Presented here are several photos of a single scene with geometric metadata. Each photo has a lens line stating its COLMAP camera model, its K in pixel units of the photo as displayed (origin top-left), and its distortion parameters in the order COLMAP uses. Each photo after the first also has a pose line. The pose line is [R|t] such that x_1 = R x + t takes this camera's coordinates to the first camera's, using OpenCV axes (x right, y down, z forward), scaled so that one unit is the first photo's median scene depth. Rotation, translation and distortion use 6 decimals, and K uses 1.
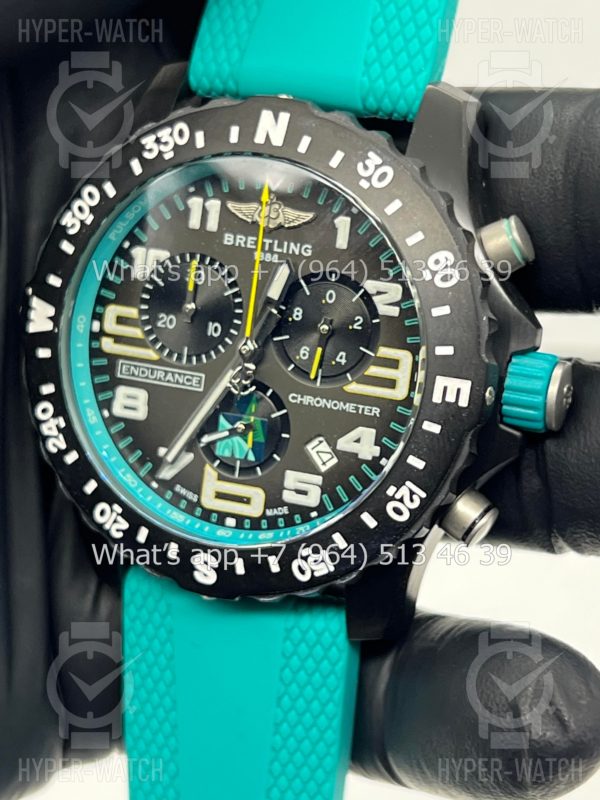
lens RADIAL K [[1824.4, 0, 298.2], [0, 1824.4, 468.5], [0, 0, 1]] dist [0.007804, 2.778088]
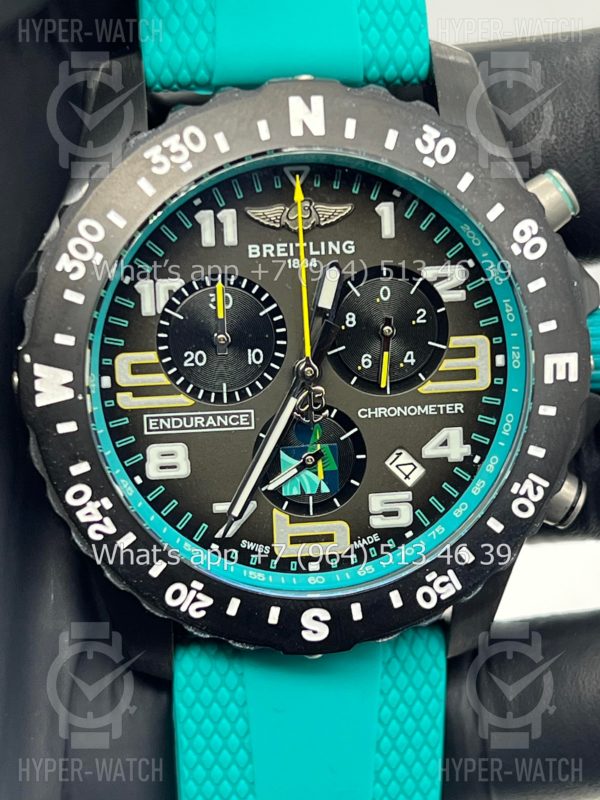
lens RADIAL K [[1824.4, 0, 298.2], [0, 1824.4, 468.5], [0, 0, 1]] dist [0.007804, 2.778088]
pose [[0.870028, -0.234855, 0.433468, -0.420308], [0.215041, 0.971973, 0.095005, -0.103314], [-0.443631, 0.010556, 0.896147, 0.216024]]
